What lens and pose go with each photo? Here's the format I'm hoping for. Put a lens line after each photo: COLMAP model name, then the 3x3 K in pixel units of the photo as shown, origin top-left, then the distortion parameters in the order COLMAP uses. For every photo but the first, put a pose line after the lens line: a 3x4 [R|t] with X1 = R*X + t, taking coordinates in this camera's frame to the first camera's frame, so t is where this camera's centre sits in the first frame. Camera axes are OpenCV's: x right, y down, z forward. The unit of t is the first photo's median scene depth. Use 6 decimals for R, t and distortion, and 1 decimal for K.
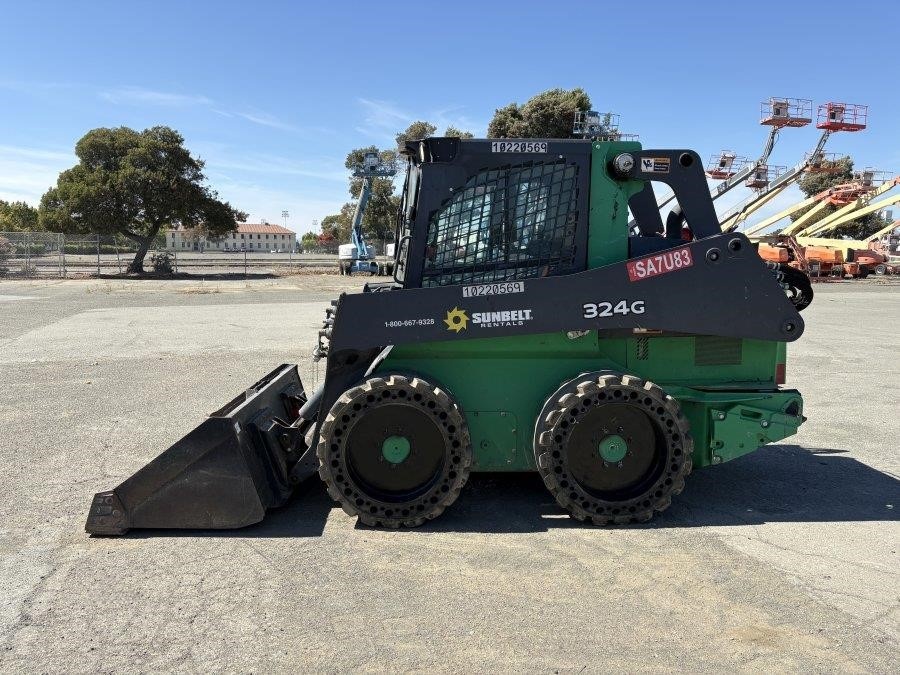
lens RADIAL K [[673.1, 0, 457.5], [0, 673.1, 341.9], [0, 0, 1]] dist [0.074220, -0.090923]
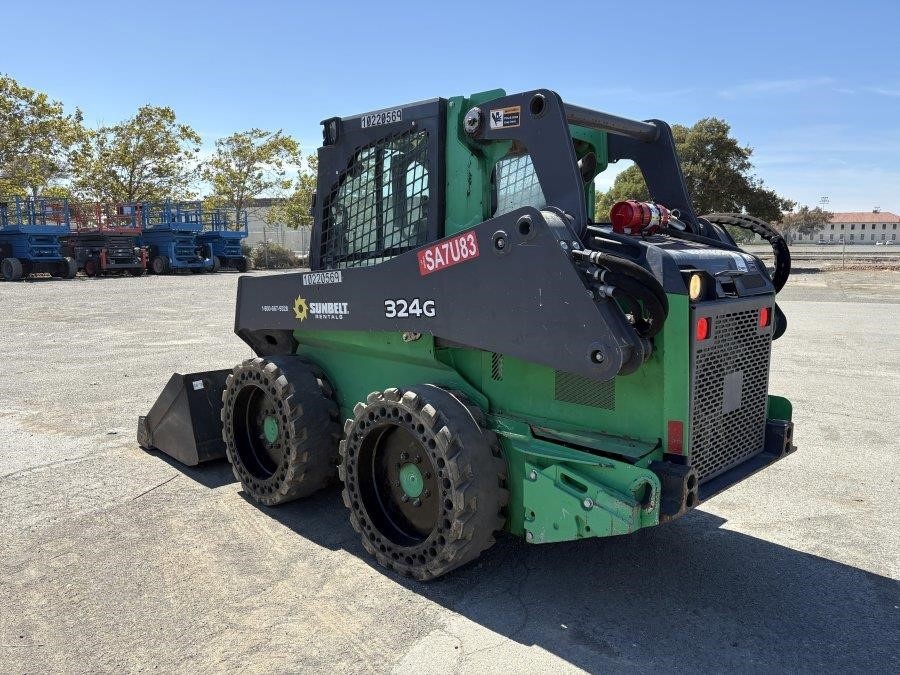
lens RADIAL K [[674.2, 0, 445.4], [0, 674.2, 349.2], [0, 0, 1]] dist [0.120336, -0.154987]
pose [[0.673005, 0.110295, -0.731368, 0.859949], [-0.096612, 0.993456, 0.060917, -0.053995], [0.733301, 0.029662, 0.679257, 0.485347]]
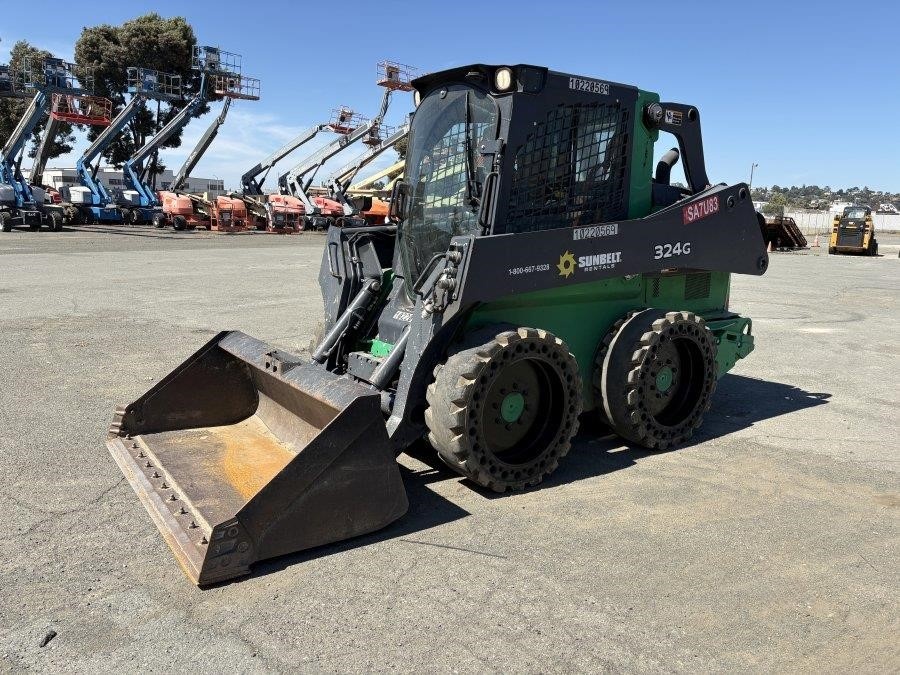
lens RADIAL K [[672.7, 0, 453.8], [0, 672.7, 337.7], [0, 0, 1]] dist [0.027969, 0.000374]
pose [[0.839011, -0.085592, 0.537341, -0.654325], [0.050457, 0.995534, 0.079793, -0.013482], [-0.541770, -0.039835, 0.839582, 0.279472]]
